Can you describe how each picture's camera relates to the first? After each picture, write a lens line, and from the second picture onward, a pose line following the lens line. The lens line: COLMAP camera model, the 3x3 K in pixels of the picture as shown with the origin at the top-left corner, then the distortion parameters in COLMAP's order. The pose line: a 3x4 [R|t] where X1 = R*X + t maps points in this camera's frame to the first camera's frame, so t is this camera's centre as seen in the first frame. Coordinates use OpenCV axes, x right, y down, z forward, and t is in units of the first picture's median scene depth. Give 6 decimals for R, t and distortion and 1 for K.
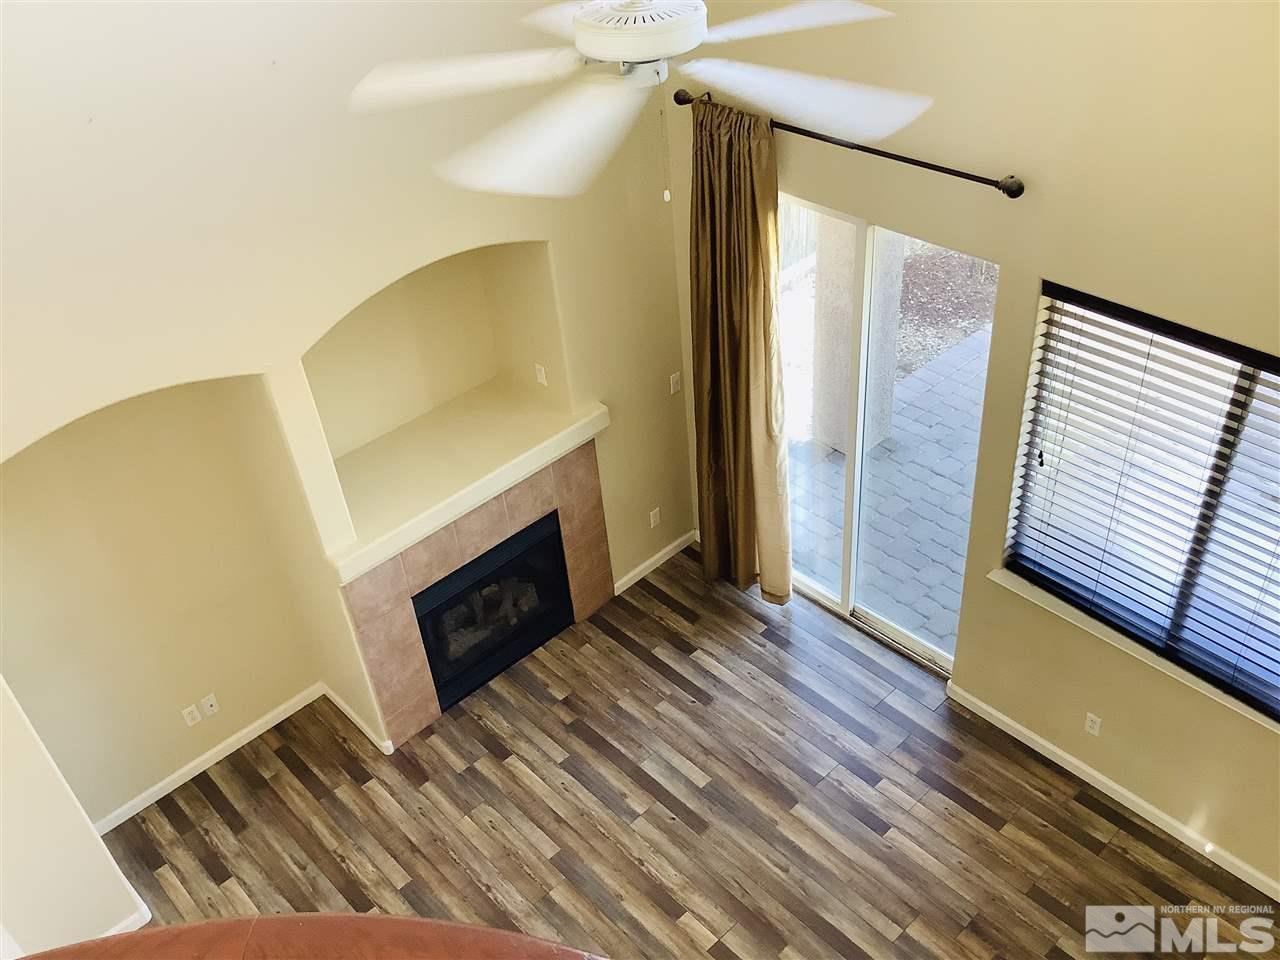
lens RADIAL K [[1130.1, 0, 635.3], [0, 1130.1, 477.3], [0, 0, 1]] dist [0.094193, -0.200449]
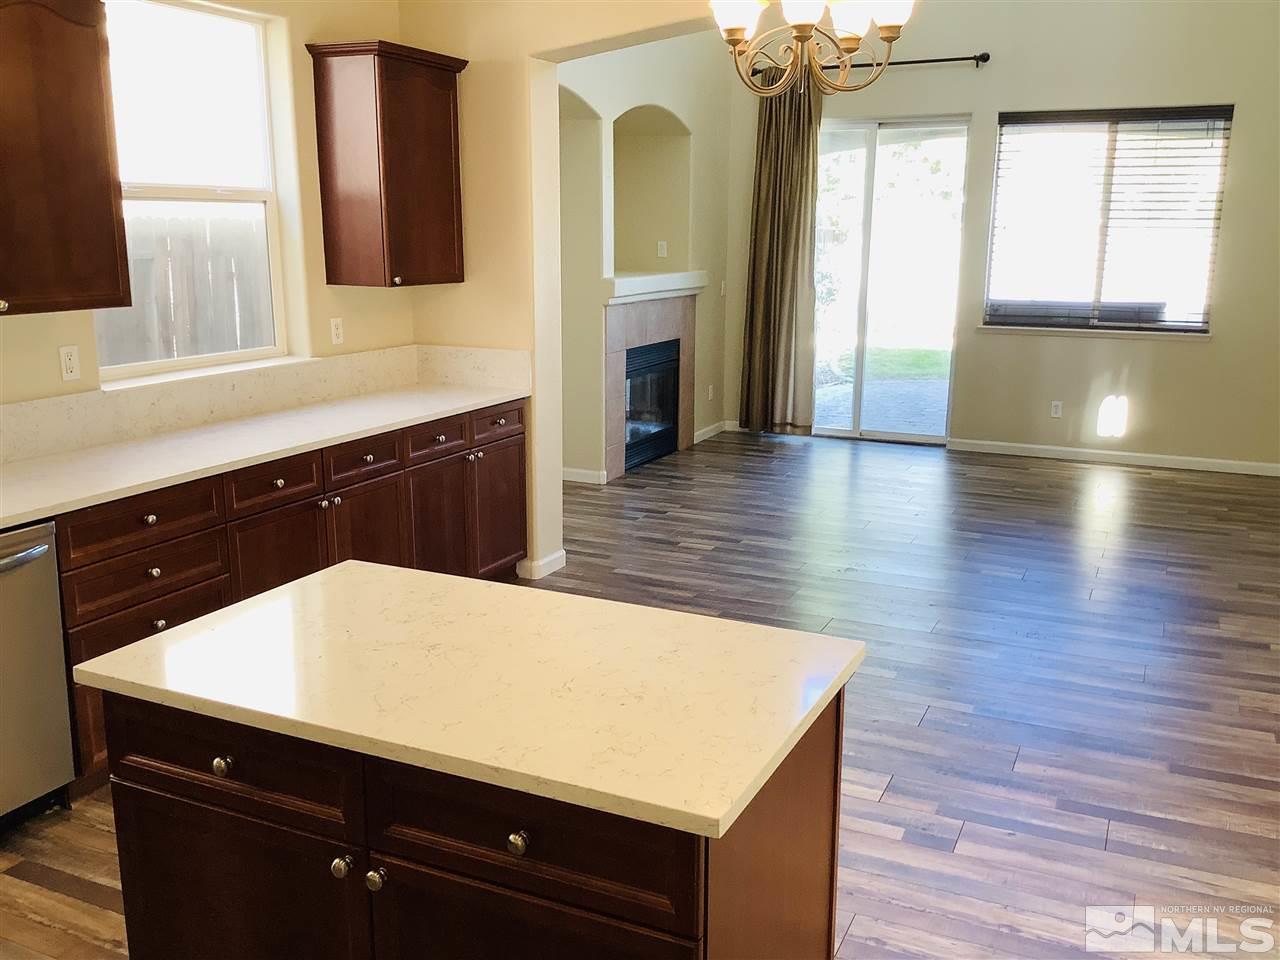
lens RADIAL K [[1130.1, 0, 635.3], [0, 1130.1, 477.3], [0, 0, 1]] dist [0.094193, -0.200449]
pose [[0.921522, 0.010491, 0.388185, -0.756115], [0.160187, 0.900353, -0.404604, 0.848224], [-0.353748, 0.435034, 0.828015, -0.070928]]
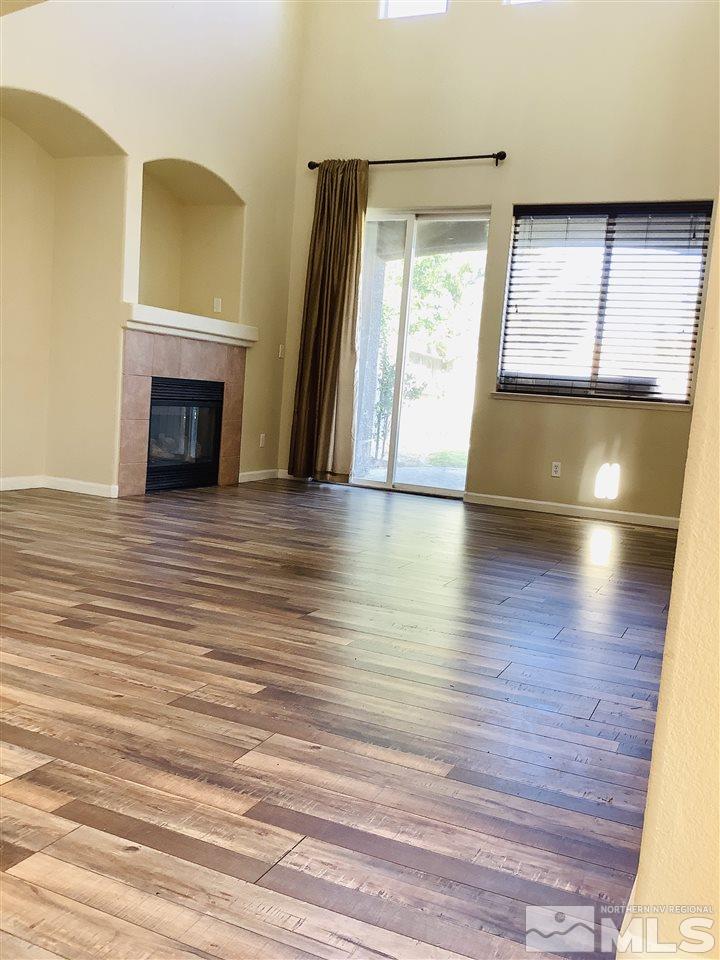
lens RADIAL K [[847.6, 0, 360.0], [0, 847.6, 480.0], [0, 0, 1]] dist [0.094193, -0.200449]
pose [[0.907574, 0.114541, 0.403967, -0.407427], [0.113255, 0.859641, -0.498188, 0.852278], [-0.404329, 0.497894, 0.767216, 0.114722]]
